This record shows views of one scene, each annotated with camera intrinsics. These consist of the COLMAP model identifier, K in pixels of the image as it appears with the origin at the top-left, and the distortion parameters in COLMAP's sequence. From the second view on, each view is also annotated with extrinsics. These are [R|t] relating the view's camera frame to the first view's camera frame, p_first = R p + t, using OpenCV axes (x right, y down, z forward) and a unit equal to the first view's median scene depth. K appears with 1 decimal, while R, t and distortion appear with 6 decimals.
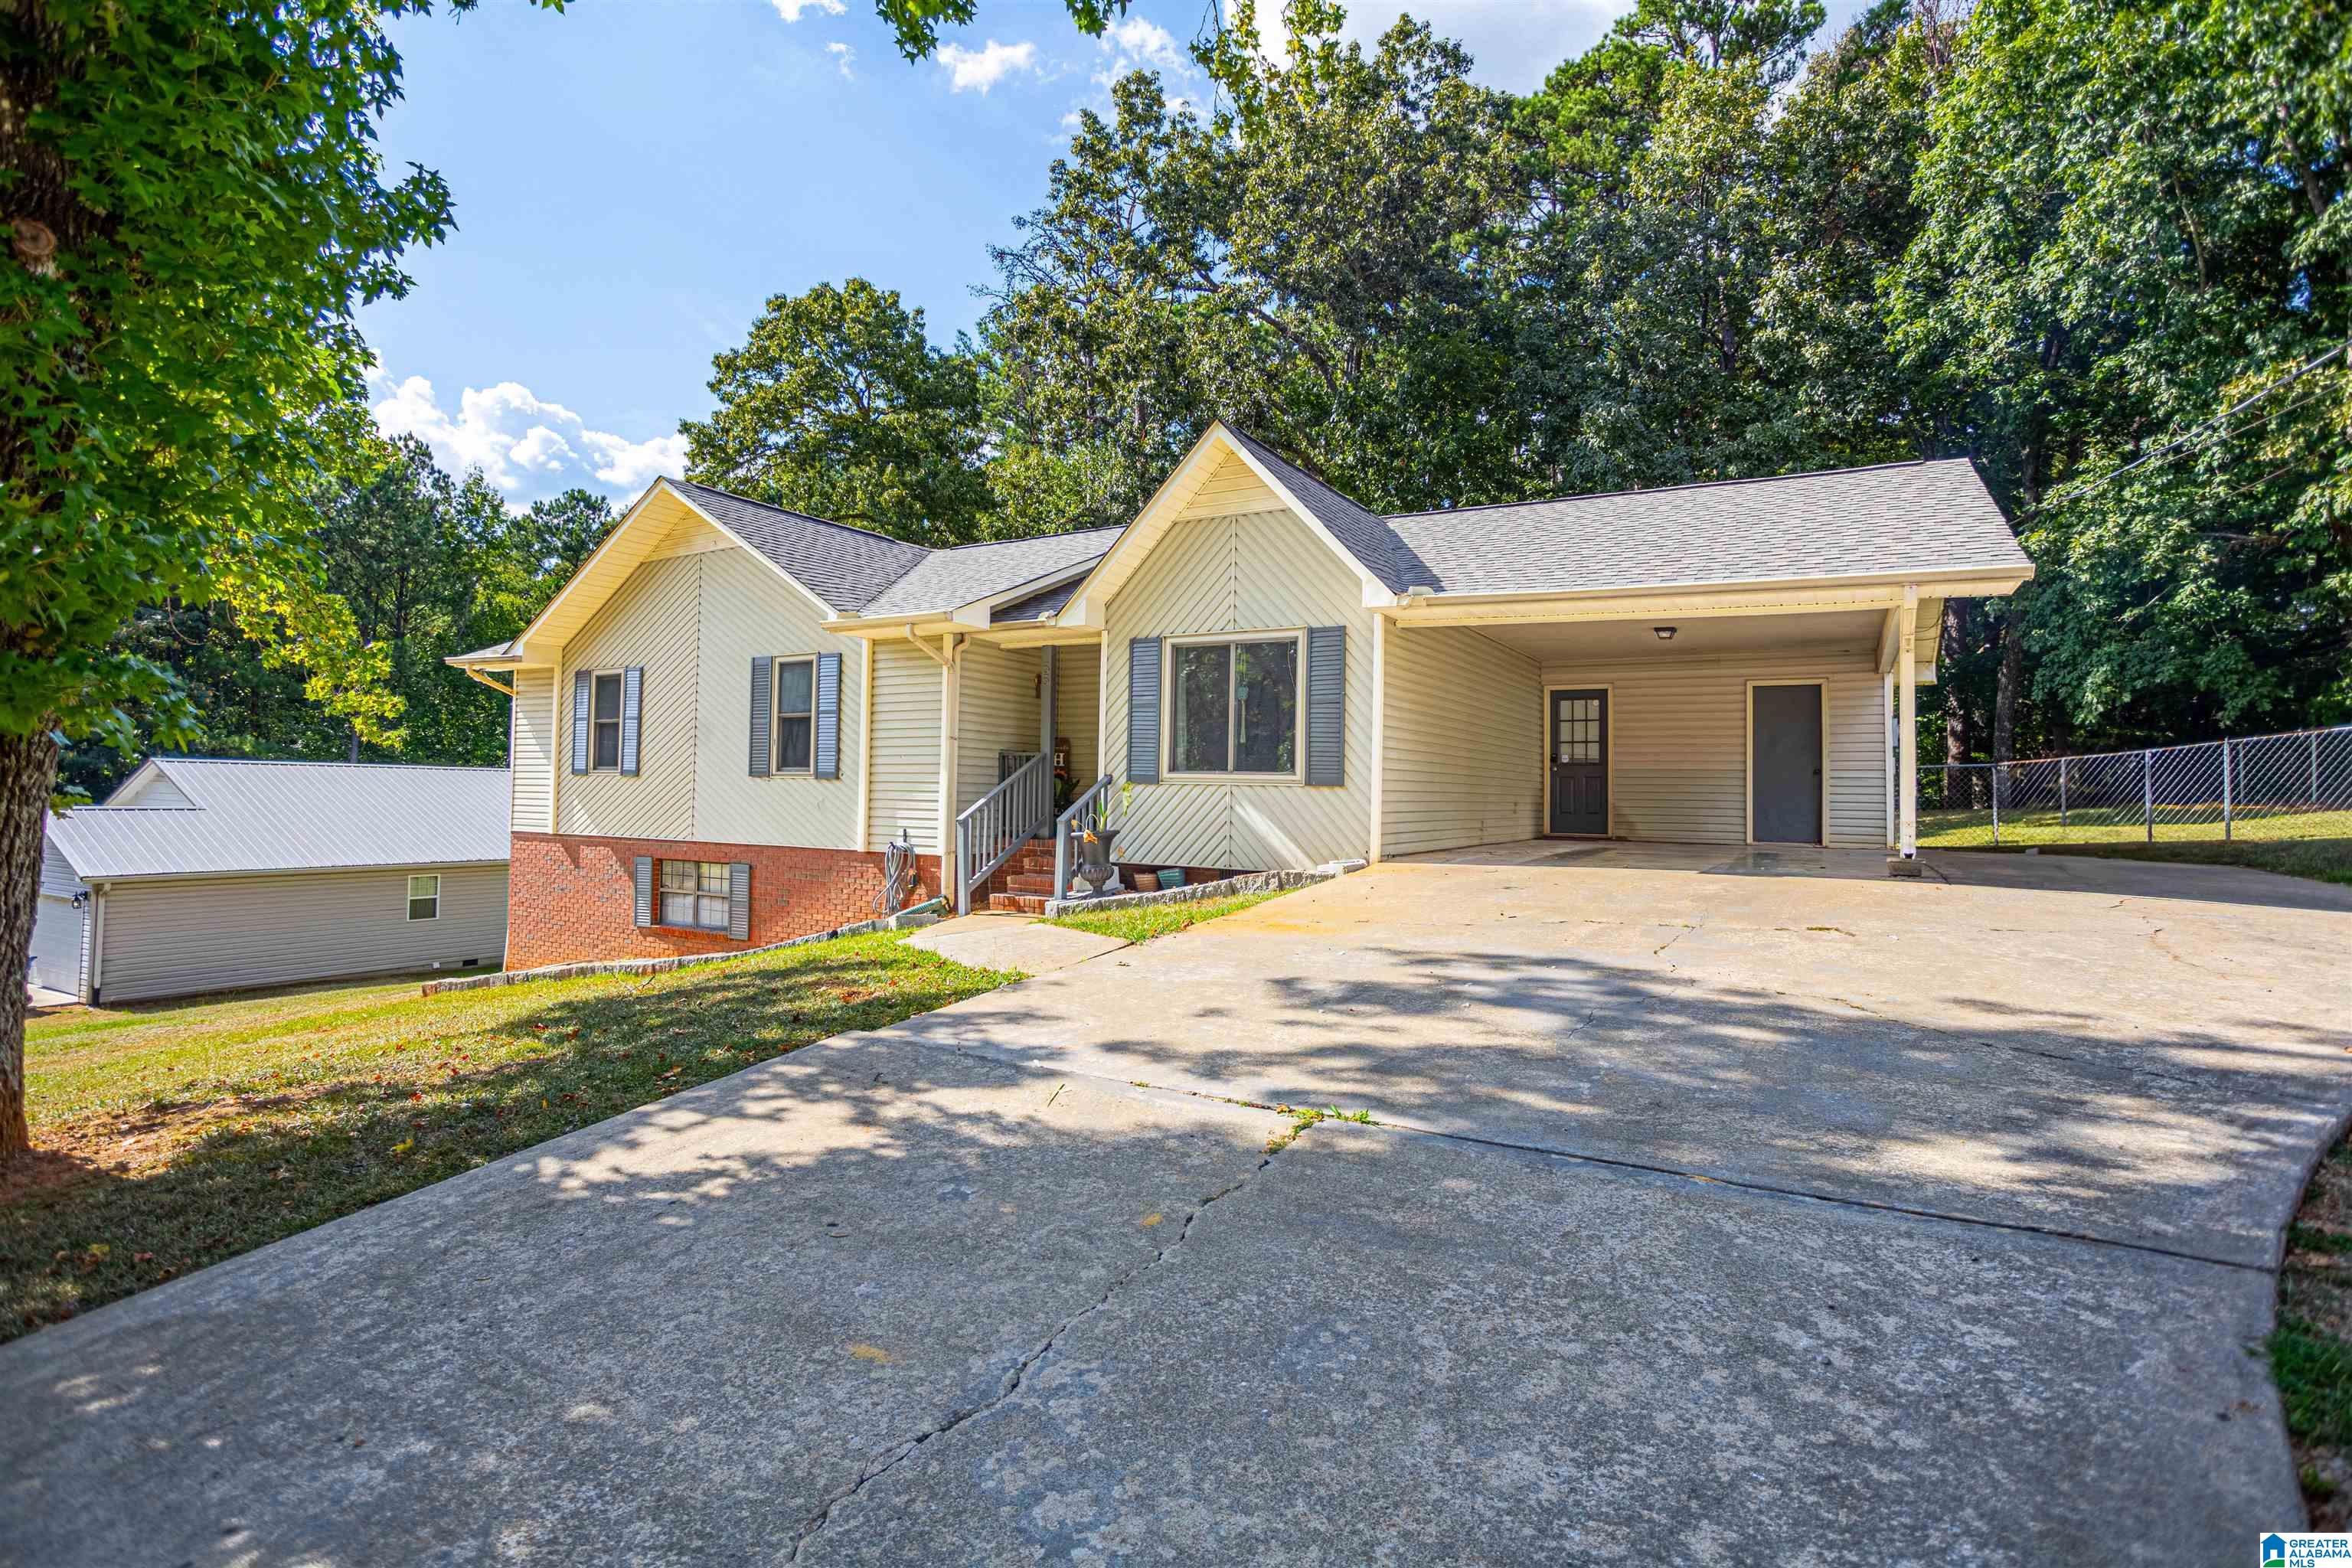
lens RADIAL K [[1121.3, 0, 1176.9], [0, 1121.3, 773.5], [0, 0, 1]] dist [-0.027820, 0.010632]
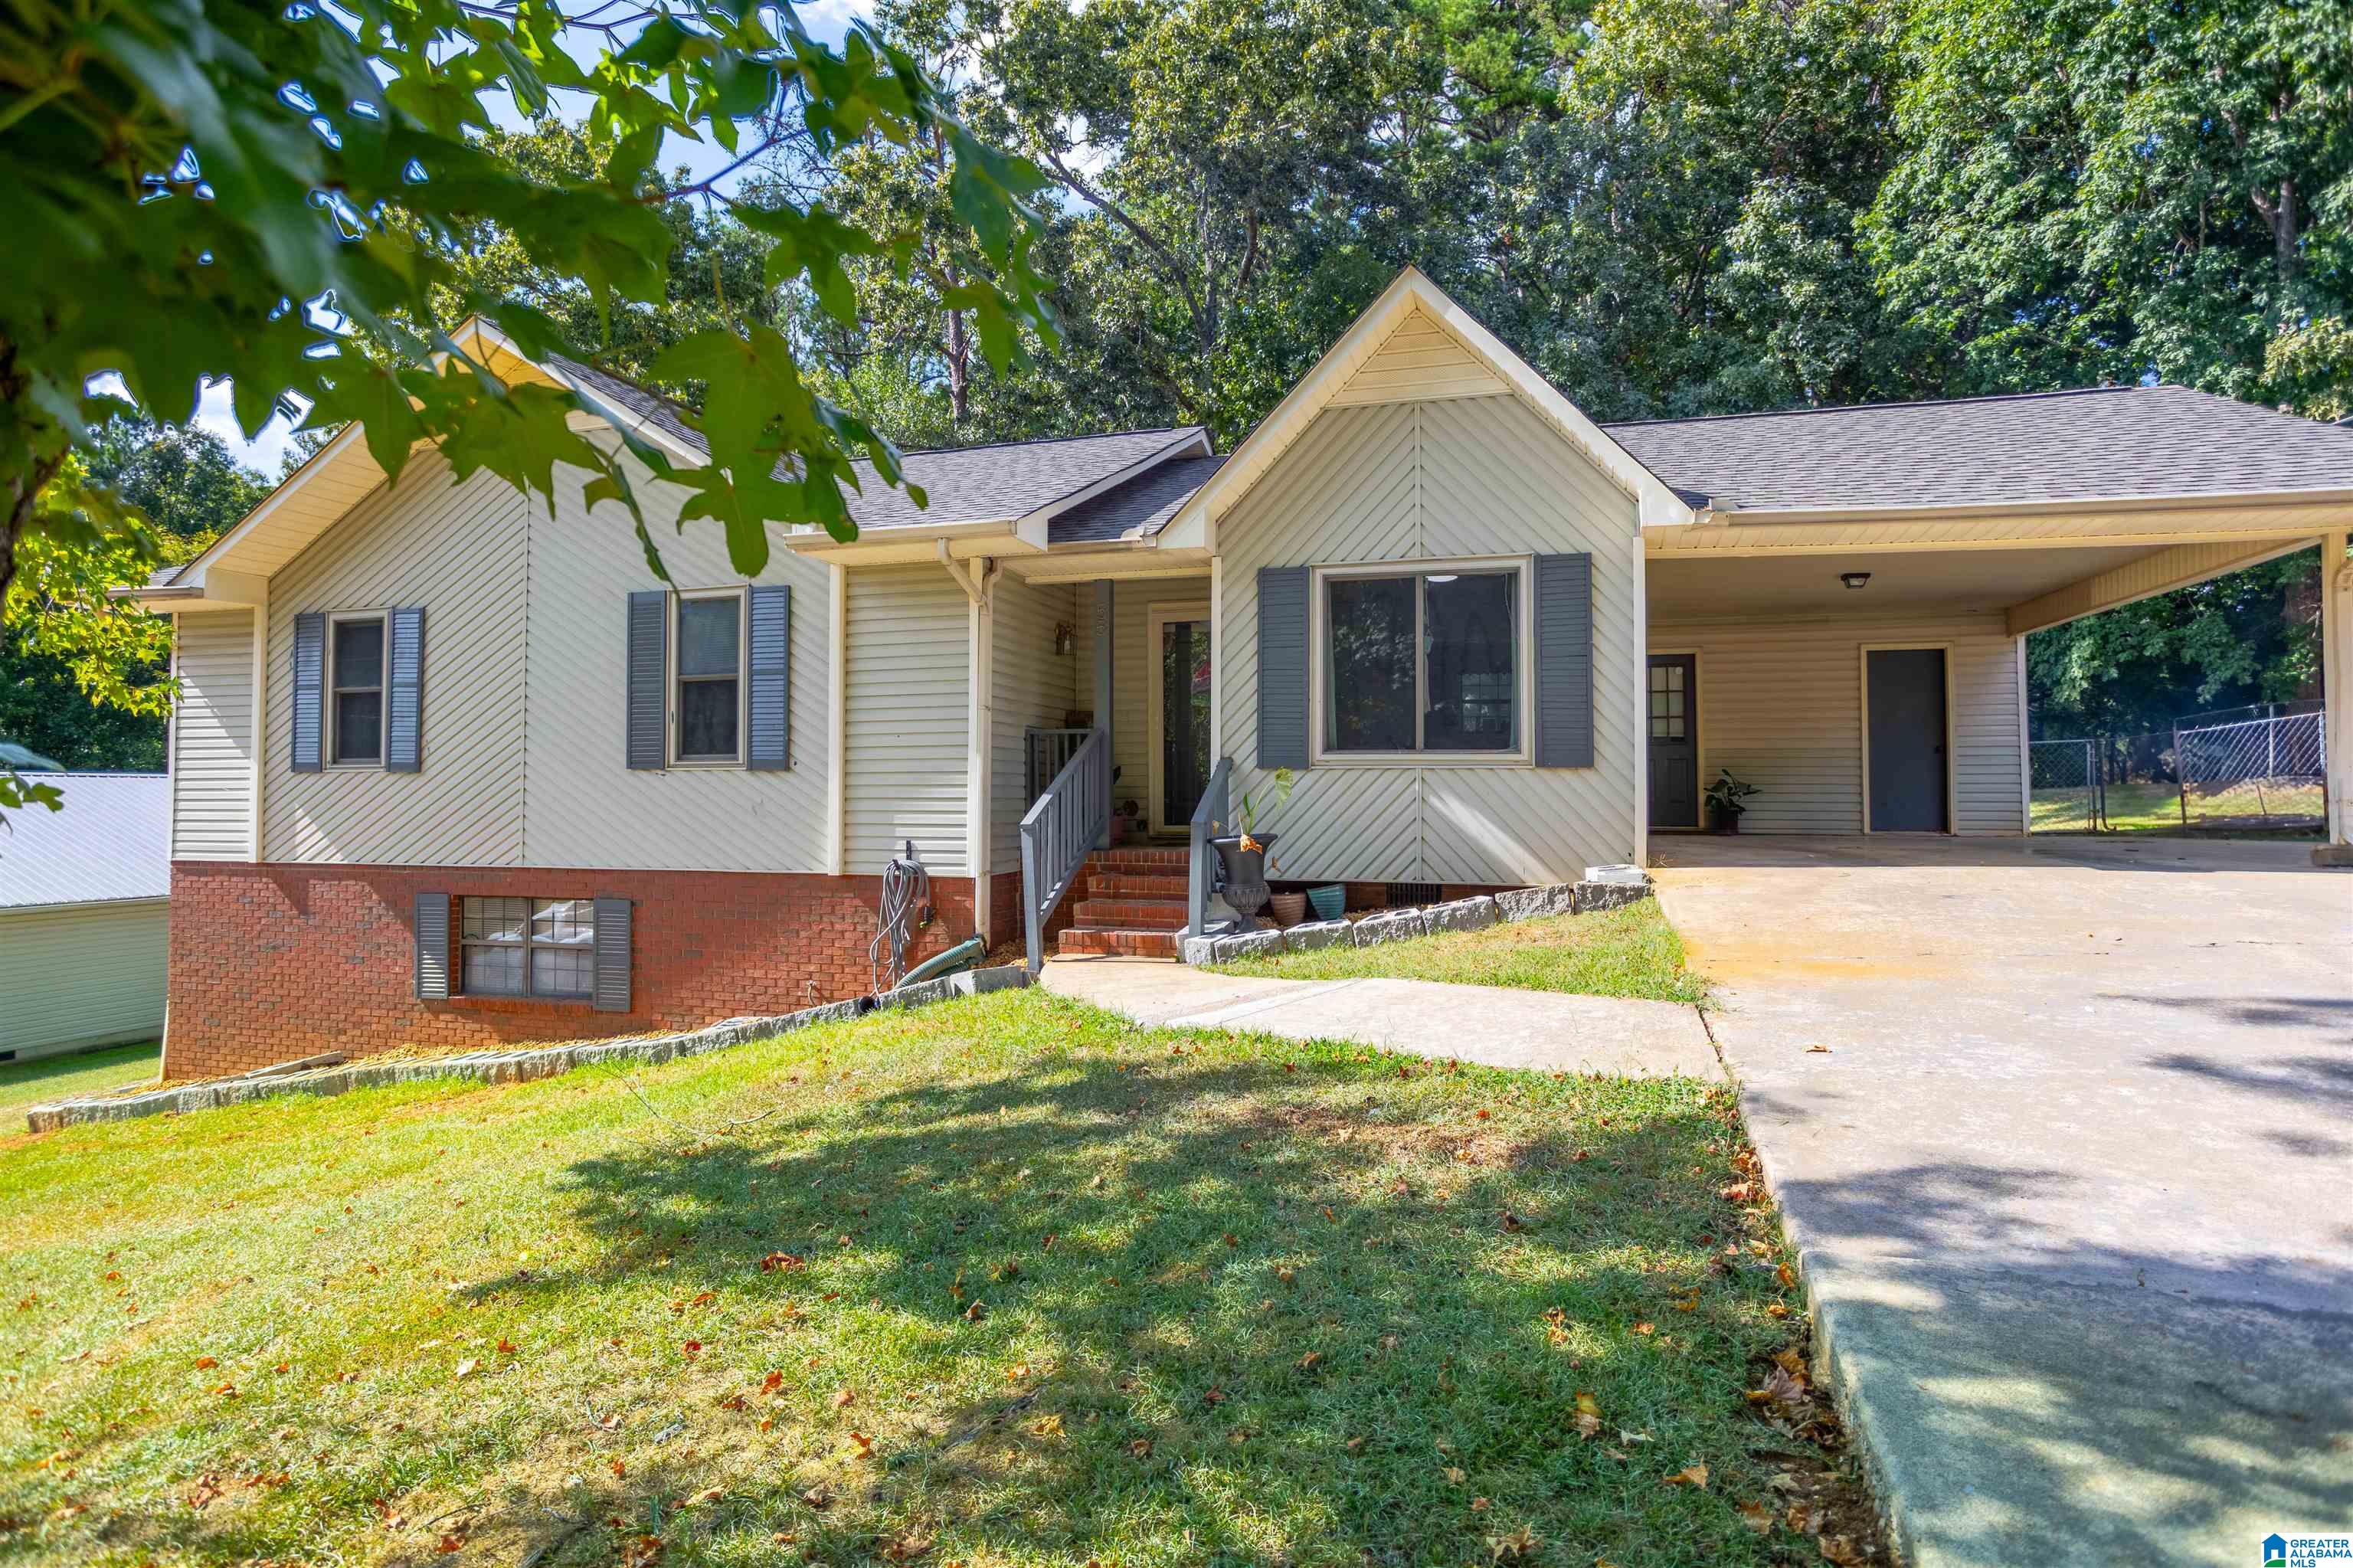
lens RADIAL K [[1247.0, 0, 1168.4], [0, 1247.0, 781.9], [0, 0, 1]] dist [-0.029015, 0.014598]
pose [[0.971744, -0.014991, 0.235560, -0.239045], [0.012867, 0.999862, 0.010551, 0.006327], [-0.235686, -0.007222, 0.971802, 0.193000]]
